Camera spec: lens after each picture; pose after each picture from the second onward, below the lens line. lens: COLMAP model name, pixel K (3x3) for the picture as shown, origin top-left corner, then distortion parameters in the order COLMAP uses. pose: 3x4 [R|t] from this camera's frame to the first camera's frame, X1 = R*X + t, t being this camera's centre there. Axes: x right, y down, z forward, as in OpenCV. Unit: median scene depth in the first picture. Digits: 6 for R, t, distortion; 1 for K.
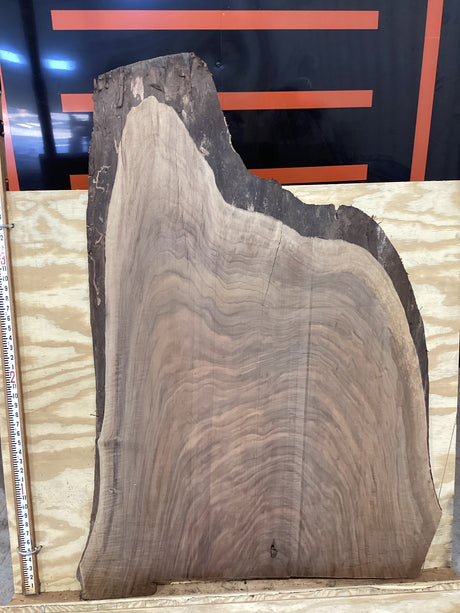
lens RADIAL K [[547.5, 0, 234.4], [0, 547.5, 308.4], [0, 0, 1]] dist [0.075467, -0.129809]
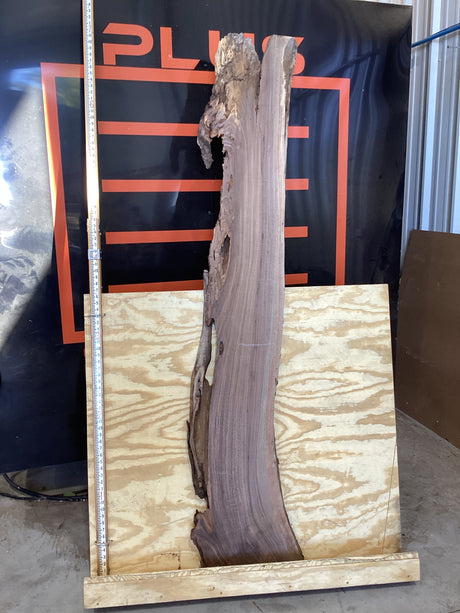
lens RADIAL K [[547.5, 0, 232.4], [0, 547.5, 302.6], [0, 0, 1]] dist [0.075467, -0.129809]
pose [[0.998823, -0.011012, 0.047240, -0.106932], [0.019570, 0.982594, -0.184733, 0.105969], [-0.044383, 0.185440, 0.981653, -0.527813]]
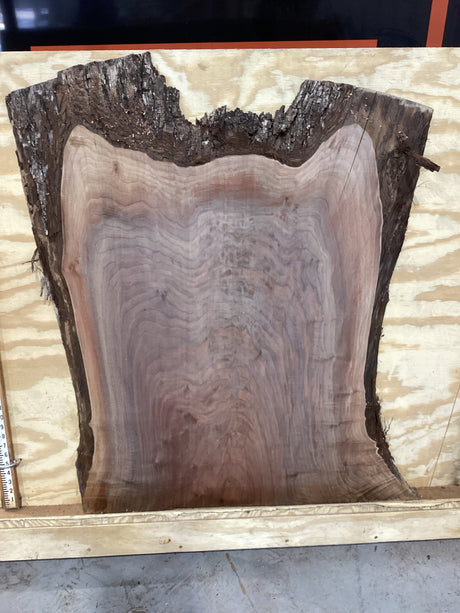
lens RADIAL K [[547.5, 0, 232.9], [0, 547.5, 303.3], [0, 0, 1]] dist [0.075467, -0.129809]
pose [[0.999943, 0.010454, 0.002345, 0.001557], [-0.010666, 0.992001, 0.125779, 0.053083], [-0.001011, -0.125797, 0.992056, 0.118388]]
